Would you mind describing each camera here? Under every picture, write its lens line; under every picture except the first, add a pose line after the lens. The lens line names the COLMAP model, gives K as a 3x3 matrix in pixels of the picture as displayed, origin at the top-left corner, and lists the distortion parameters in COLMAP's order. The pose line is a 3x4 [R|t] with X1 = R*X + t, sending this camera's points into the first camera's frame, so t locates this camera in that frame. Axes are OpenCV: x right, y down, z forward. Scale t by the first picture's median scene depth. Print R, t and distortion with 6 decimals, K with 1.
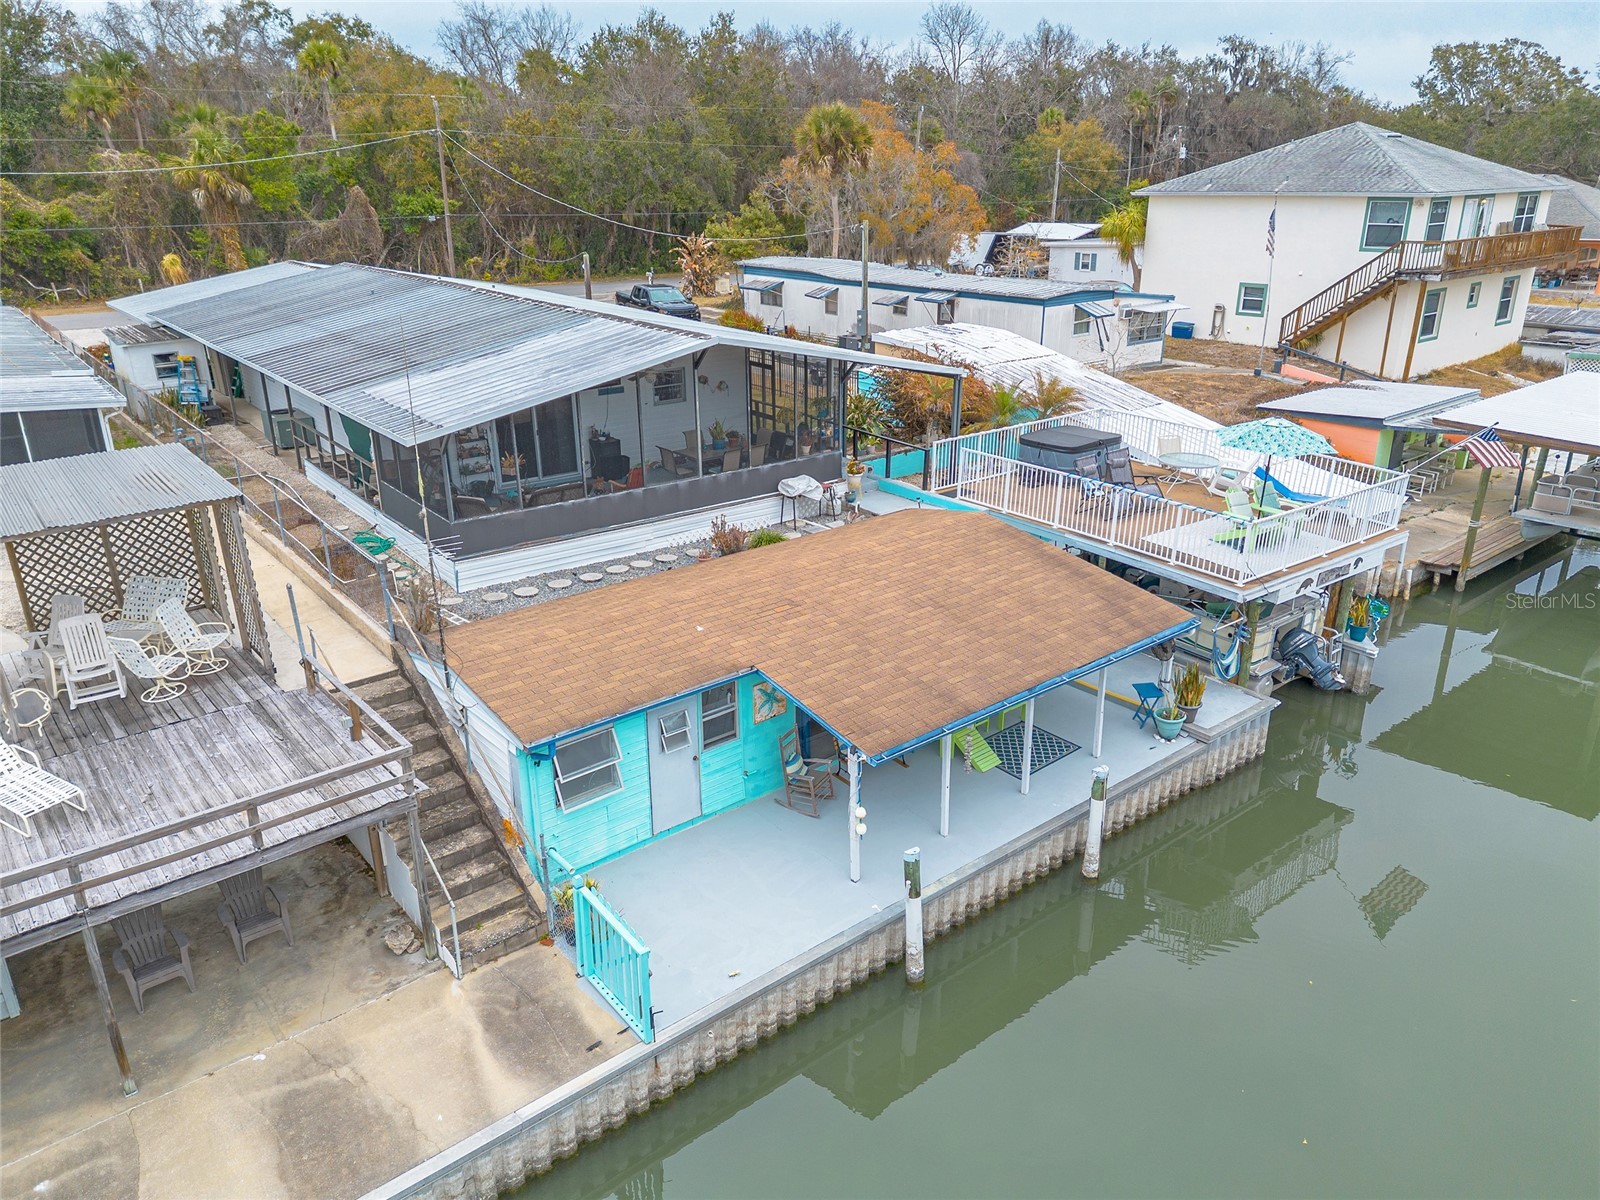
lens RADIAL K [[1130.8, 0, 809.8], [0, 1130.8, 603.0], [0, 0, 1]] dist [0.030875, 0.002145]
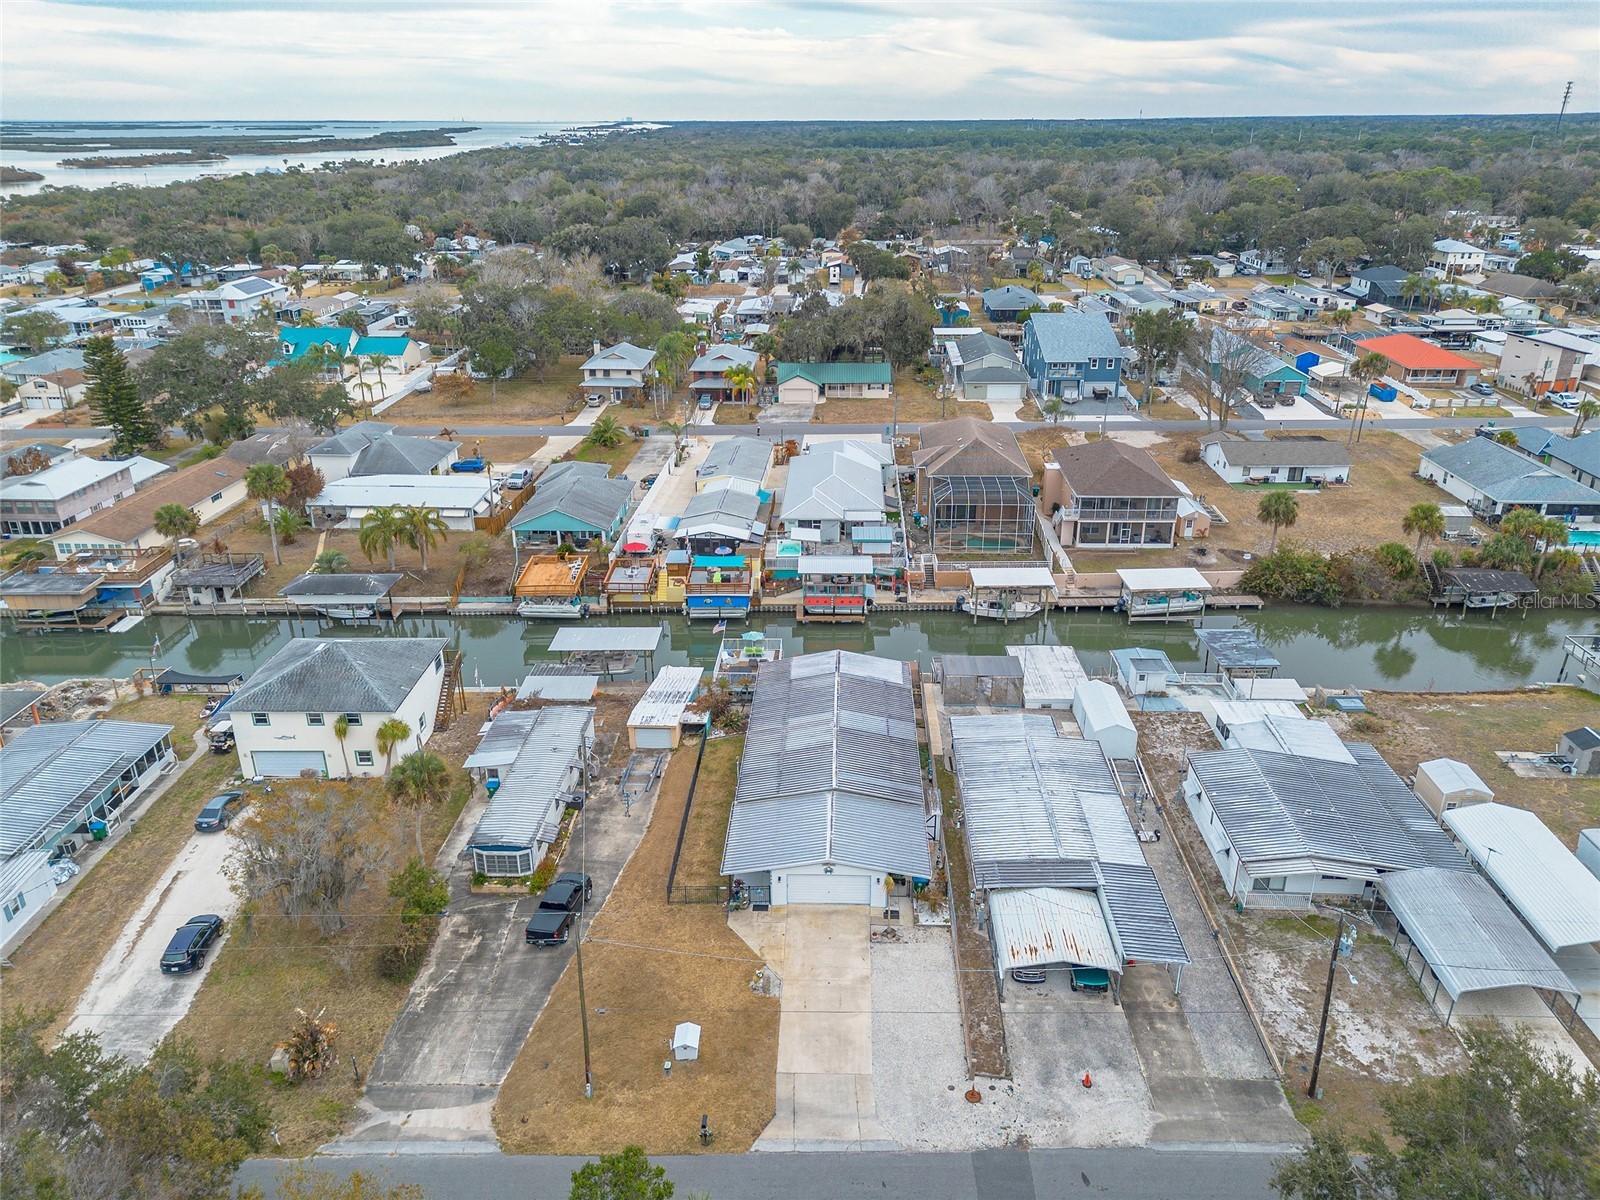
lens RADIAL K [[1157.8, 0, 800.0], [0, 1157.8, 576.5], [0, 0, 1]] dist [0.066832, -0.059583]
pose [[-0.759094, -0.233566, 0.607638, -1.313863], [0.240848, 0.766418, 0.595479, -1.578815], [-0.604788, 0.598373, -0.525529, 1.621237]]
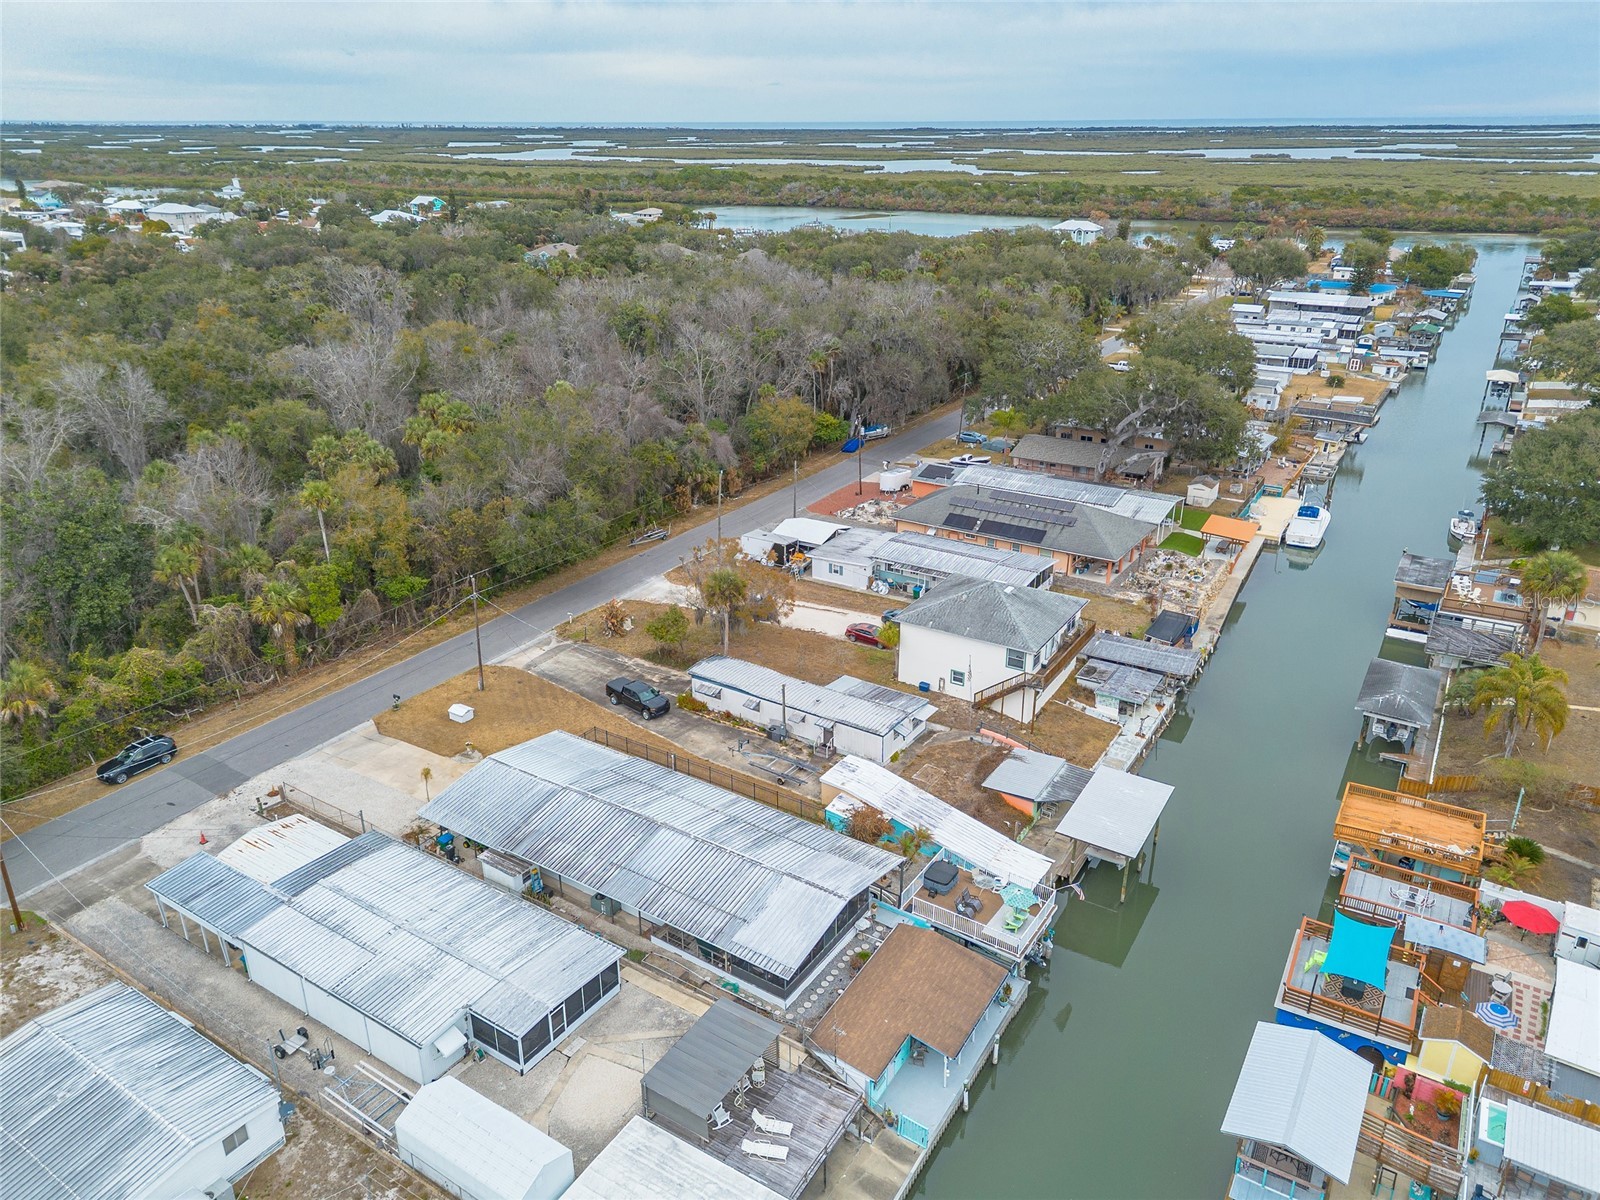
lens RADIAL K [[1116.0, 0, 800.0], [0, 1116.0, 600.0], [0, 0, 1]] dist [0.106457, -0.132101]
pose [[0.948216, -0.122483, 0.293062, -0.475814], [0.113635, 0.992406, 0.047098, -0.572612], [-0.296605, -0.011357, 0.954933, -0.871456]]
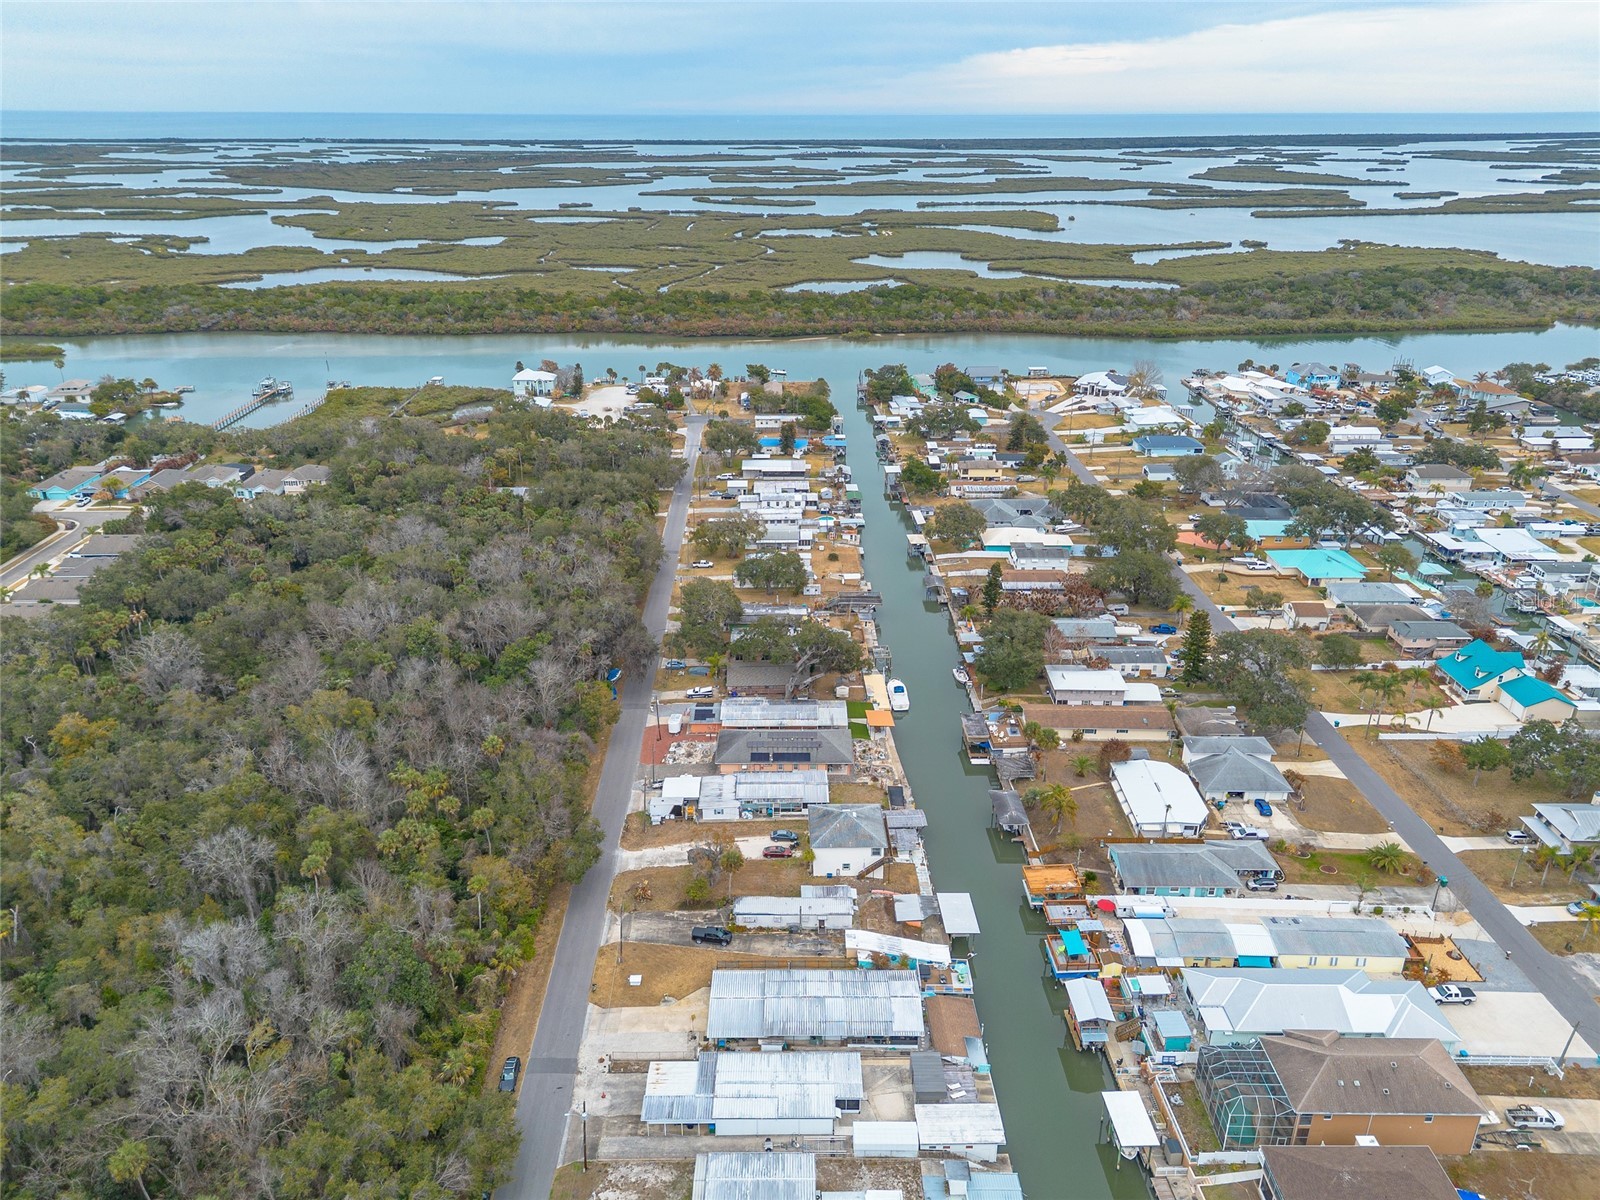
lens RADIAL K [[1130.8, 0, 809.8], [0, 1130.8, 603.0], [0, 0, 1]] dist [0.030875, 0.002145]
pose [[0.607657, -0.306013, 0.732878, -2.521928], [0.272546, 0.947098, 0.169483, -2.012651], [-0.745971, 0.096755, 0.658913, -1.755331]]
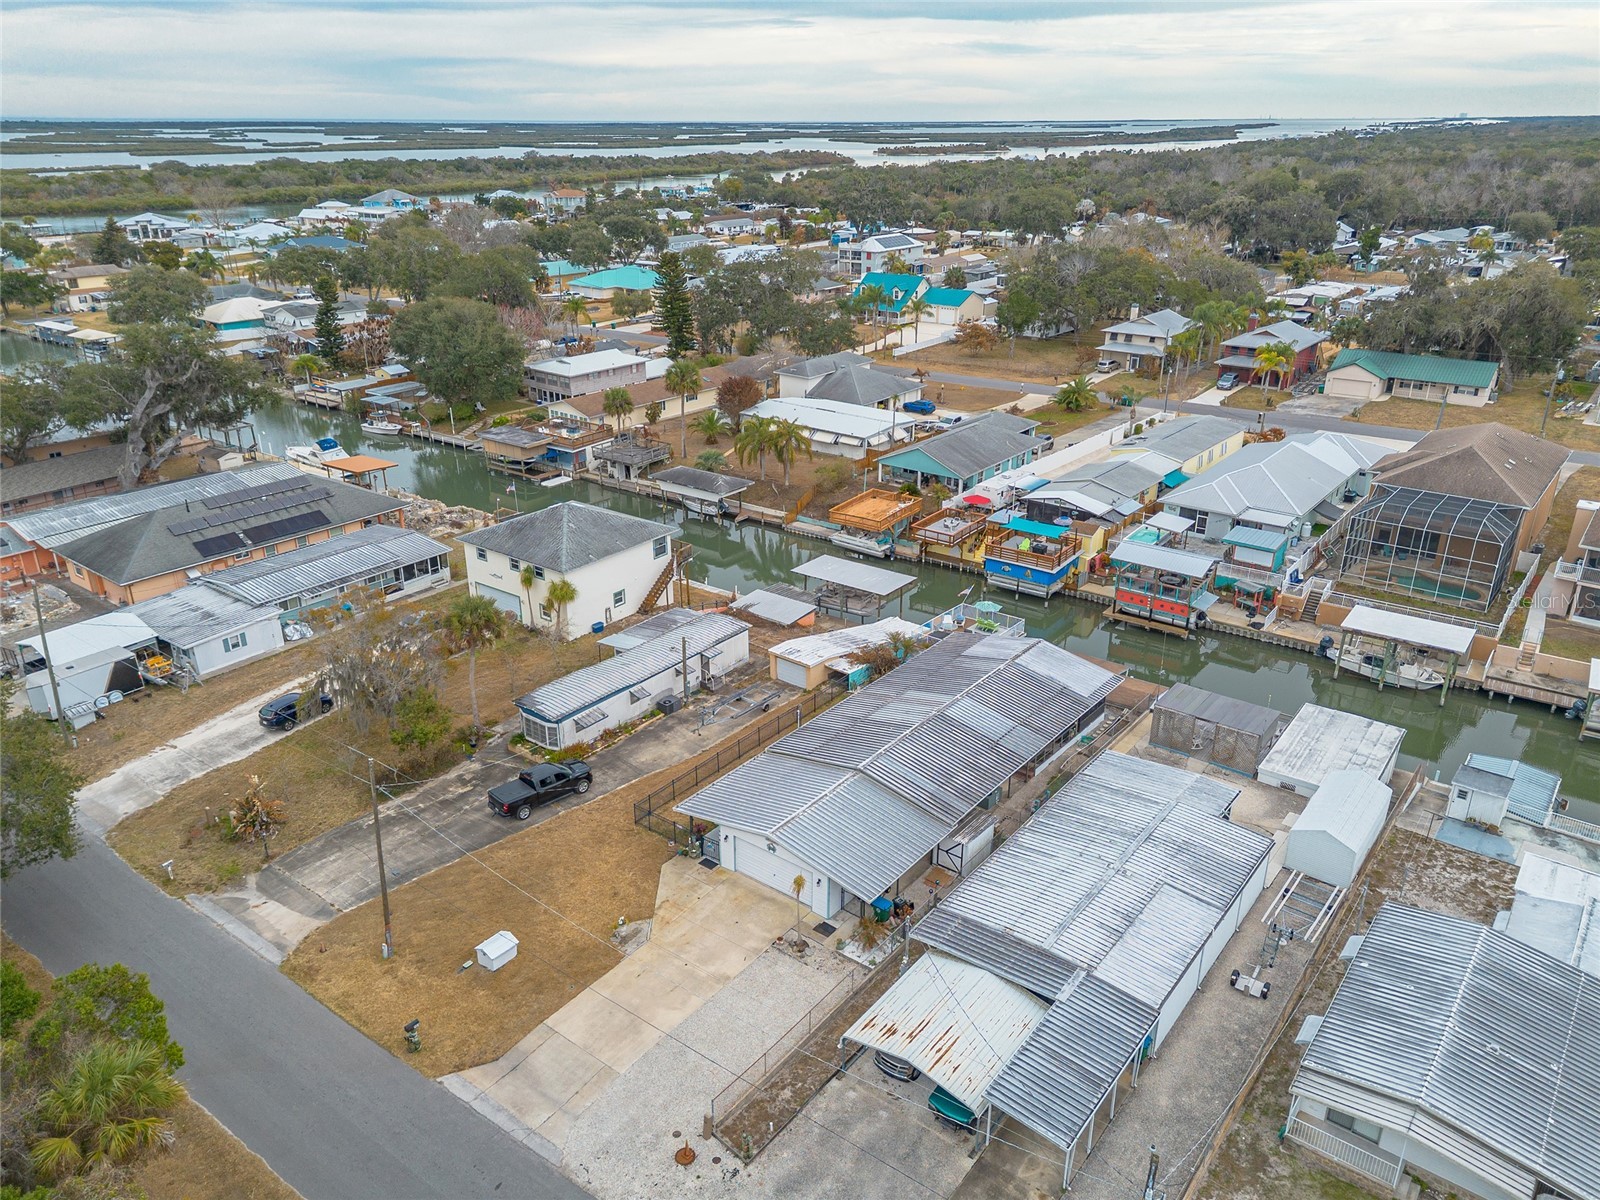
lens RADIAL K [[1138.1, 0, 788.8], [0, 1138.1, 597.3], [0, 0, 1]] dist [0.102835, -0.127760]
pose [[-0.224771, -0.370499, 0.901226, -1.542483], [0.354079, 0.830613, 0.429779, -1.083661], [-0.907803, 0.415707, -0.055512, 0.917972]]
